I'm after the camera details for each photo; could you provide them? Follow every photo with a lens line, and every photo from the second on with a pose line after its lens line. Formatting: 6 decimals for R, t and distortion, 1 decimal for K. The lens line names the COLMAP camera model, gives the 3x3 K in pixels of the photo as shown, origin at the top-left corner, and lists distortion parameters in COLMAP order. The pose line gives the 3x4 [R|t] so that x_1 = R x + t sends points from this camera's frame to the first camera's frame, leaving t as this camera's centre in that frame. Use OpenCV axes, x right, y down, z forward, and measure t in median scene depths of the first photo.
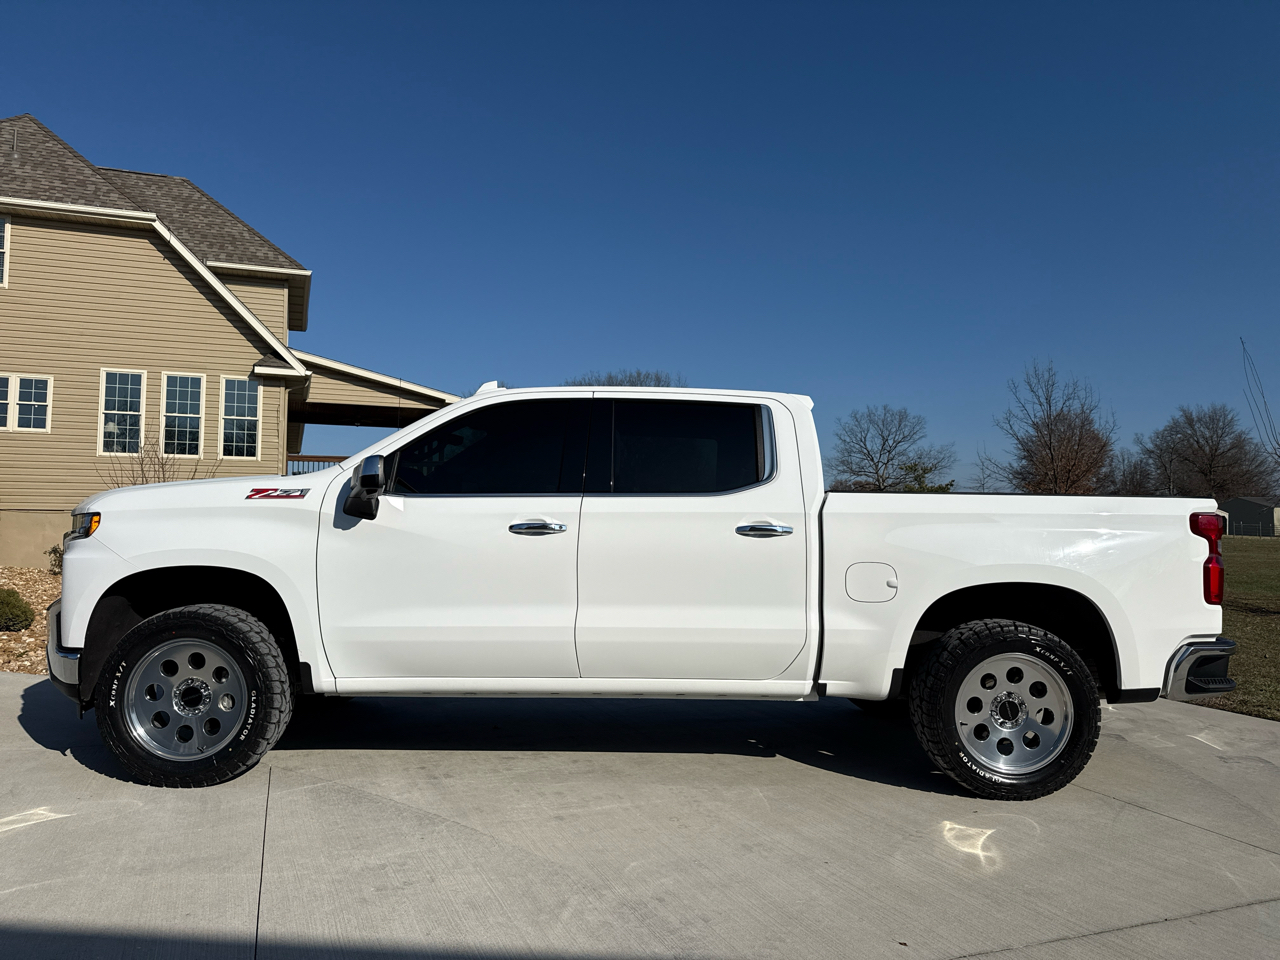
lens RADIAL K [[896.1, 0, 634.0], [0, 896.1, 480.6], [0, 0, 1]] dist [0.053242, -0.070288]
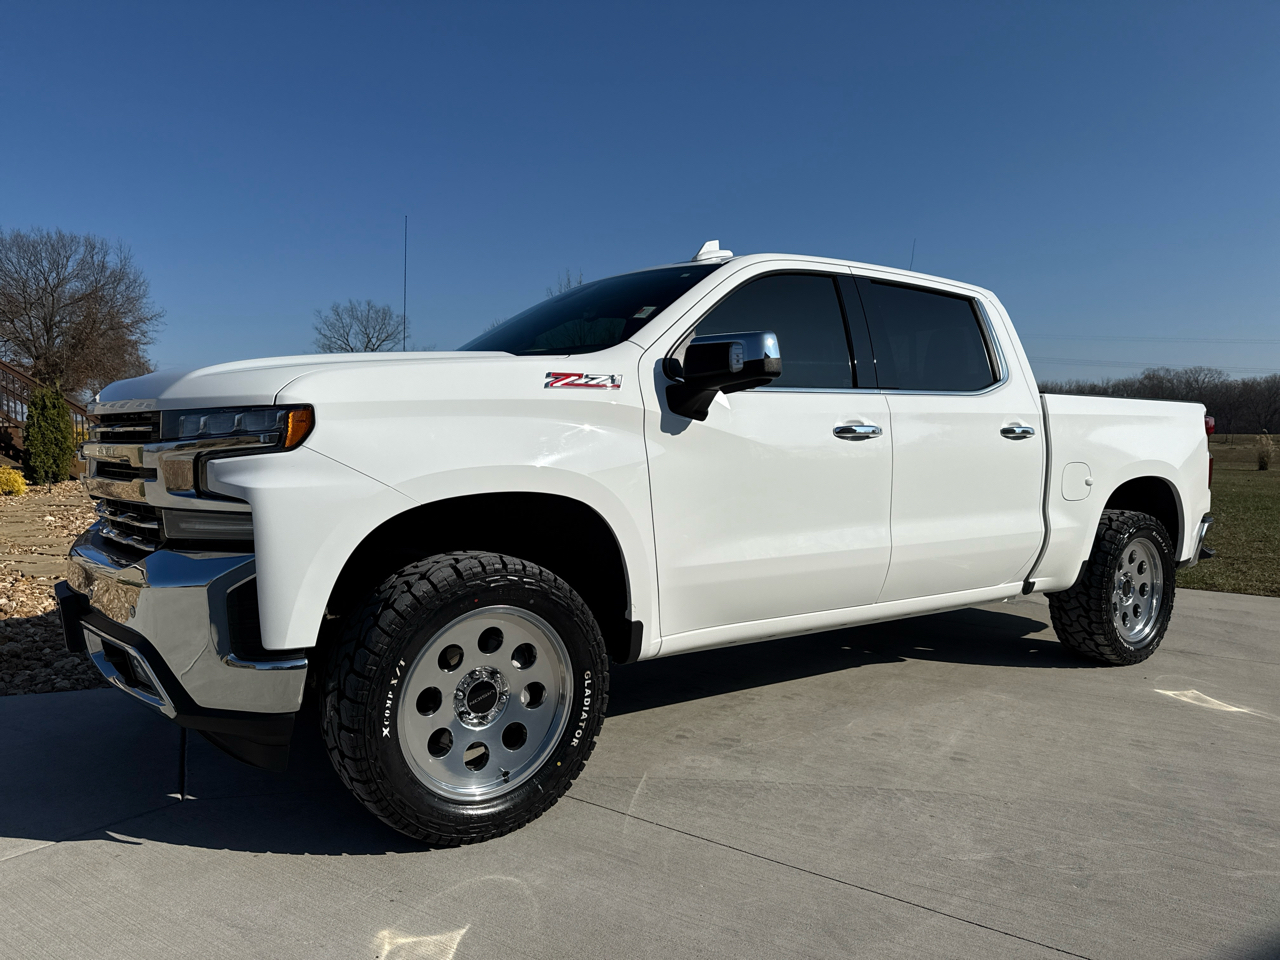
lens RADIAL K [[889.2, 0, 639.5], [0, 889.2, 480.3], [0, 0, 1]] dist [0.101426, -0.144022]
pose [[0.823400, -0.035174, 0.566371, -0.184522], [-0.028014, 0.994341, 0.102480, 0.004711], [-0.566770, -0.100248, 0.817754, 0.107154]]
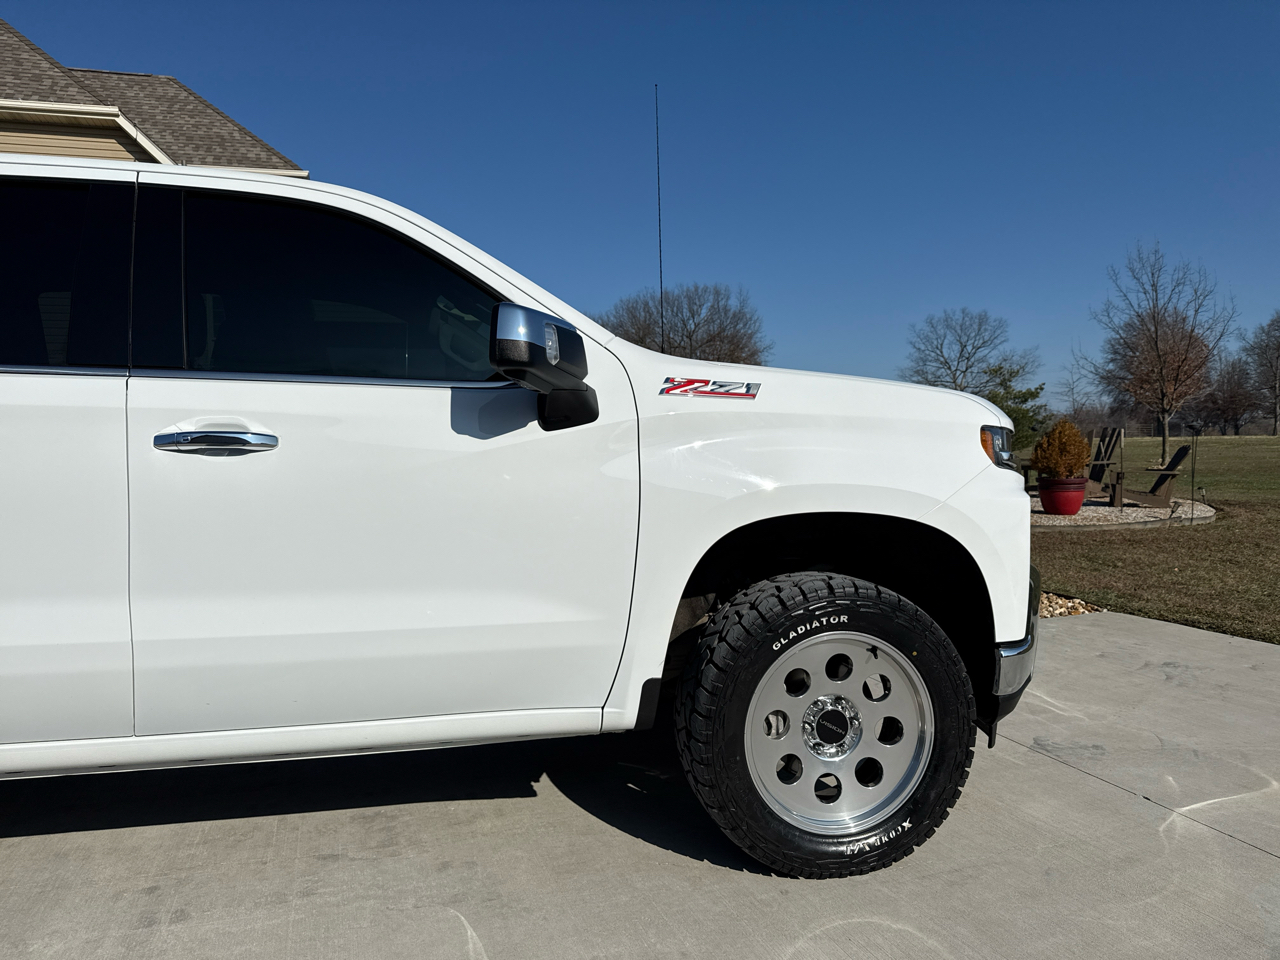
lens RADIAL K [[902.5, 0, 638.1], [0, 902.5, 481.1], [0, 0, 1]] dist [0.027186, -0.030616]
pose [[0.996861, -0.031513, -0.072636, 0.027146], [0.037646, 0.995697, 0.084673, 0.010478], [0.069656, -0.087142, 0.993758, 0.132638]]
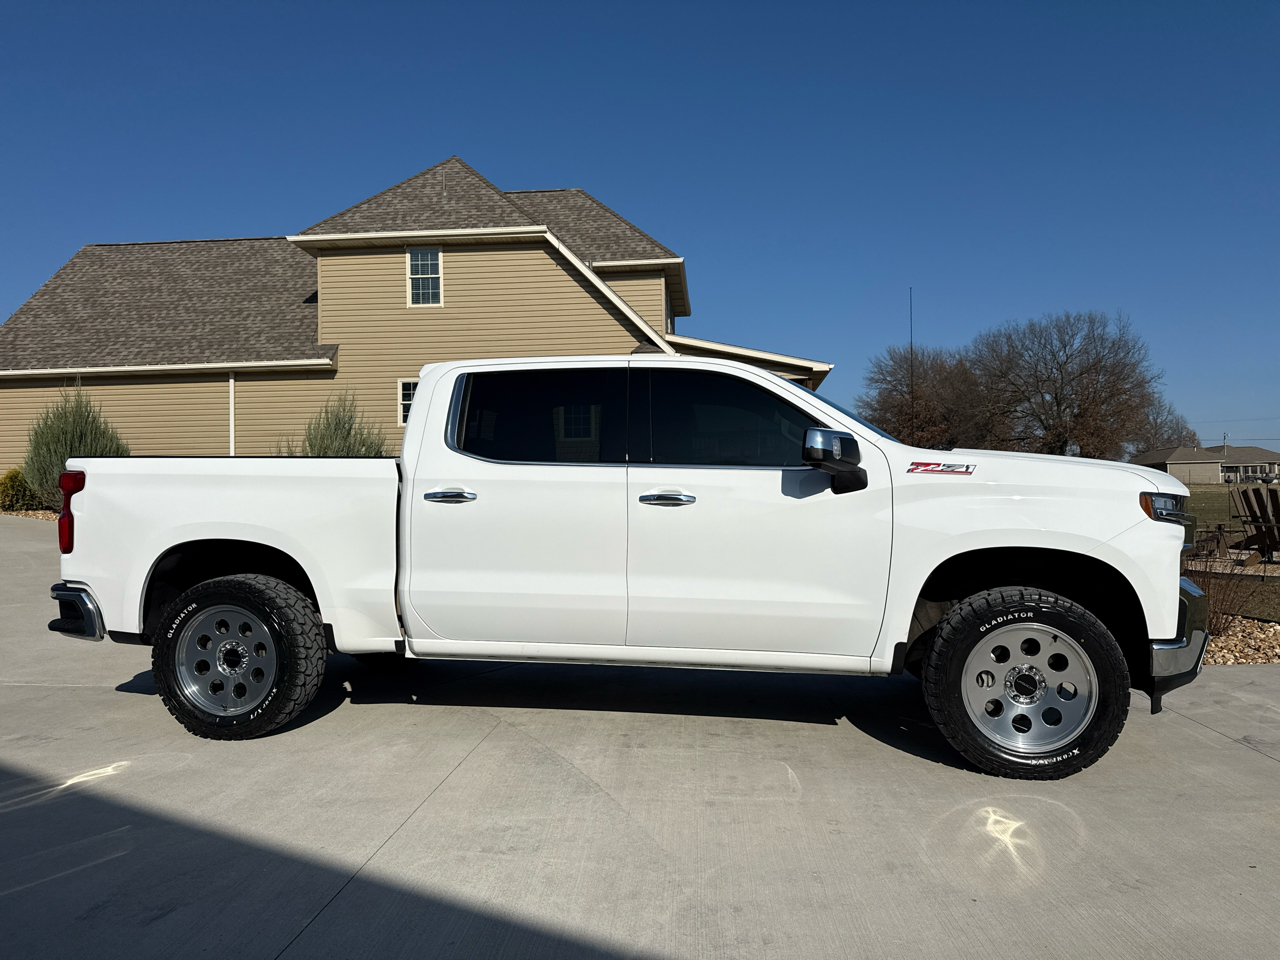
lens RADIAL K [[889.2, 0, 639.5], [0, 889.2, 480.3], [0, 0, 1]] dist [0.101426, -0.144022]
pose [[0.897817, -0.030708, -0.439296, 0.061529], [0.046030, 0.998645, 0.024266, 0.001832], [0.437956, -0.042007, 0.898015, 0.029377]]
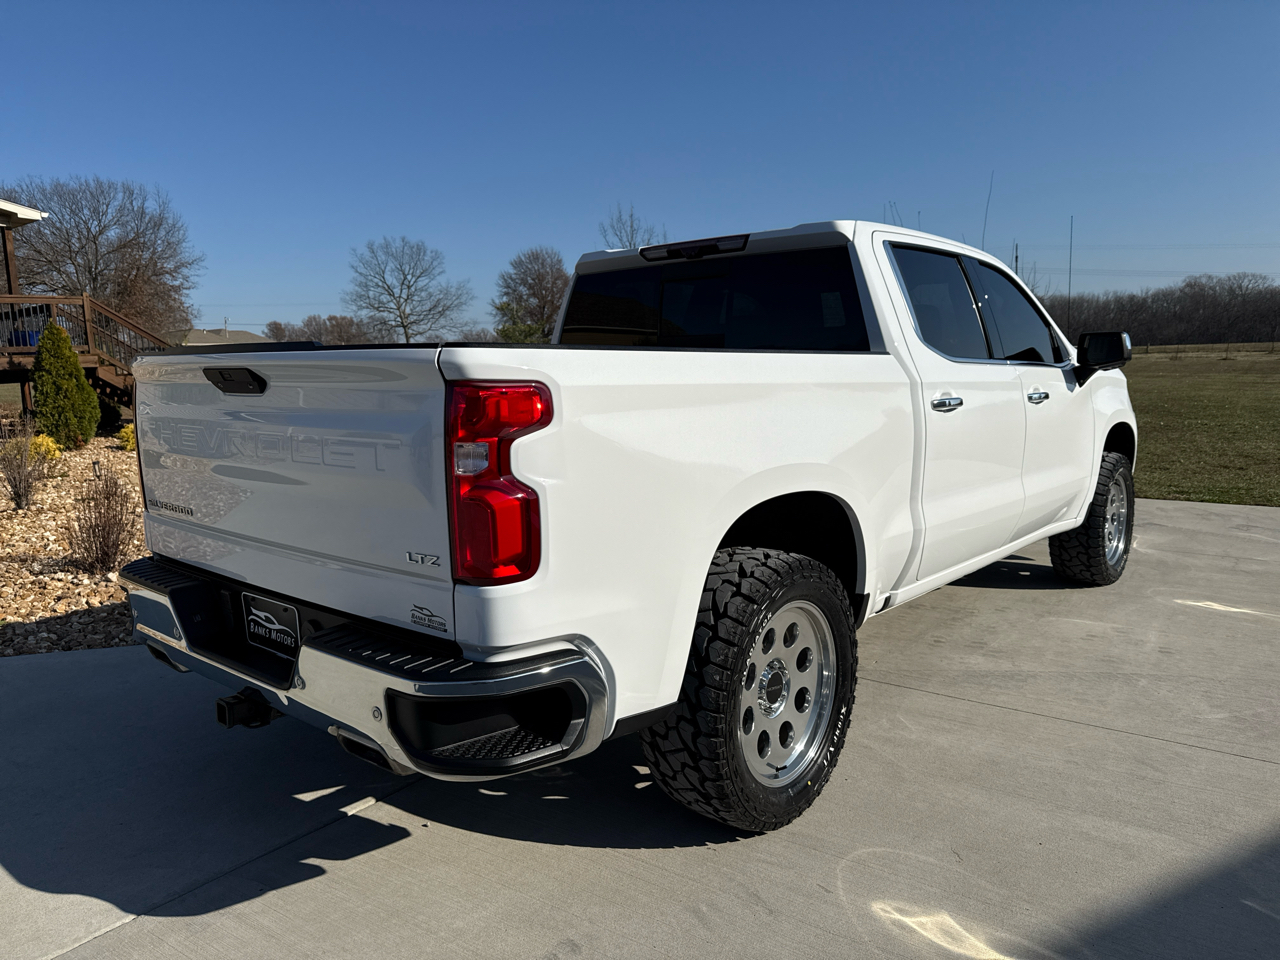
lens RADIAL K [[896.0, 0, 641.2], [0, 896.0, 488.9], [0, 0, 1]] dist [0.017208, -0.005045]
pose [[0.837331, -0.109099, 0.535700, -0.270574], [0.005037, 0.981383, 0.191992, -0.010455], [-0.546673, -0.158063, 0.822292, 0.102793]]
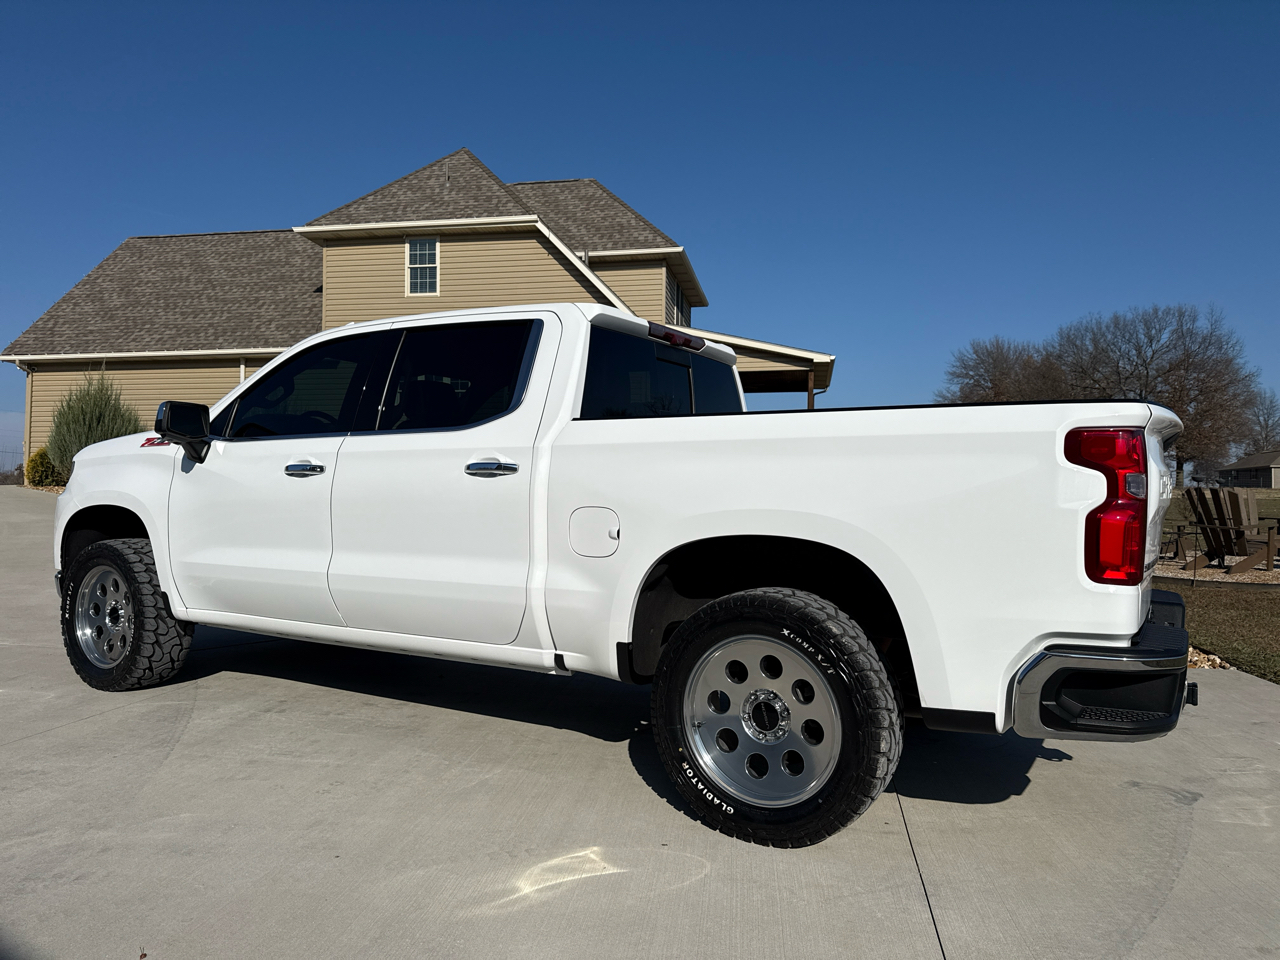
lens RADIAL K [[889.0, 0, 633.7], [0, 889.0, 484.9], [0, 0, 1]] dist [0.106143, -0.159630]
pose [[0.849894, -0.005866, -0.526921, 0.175022], [0.027398, 0.999077, 0.033069, 0.011779], [0.526241, -0.042542, 0.849271, 0.089217]]
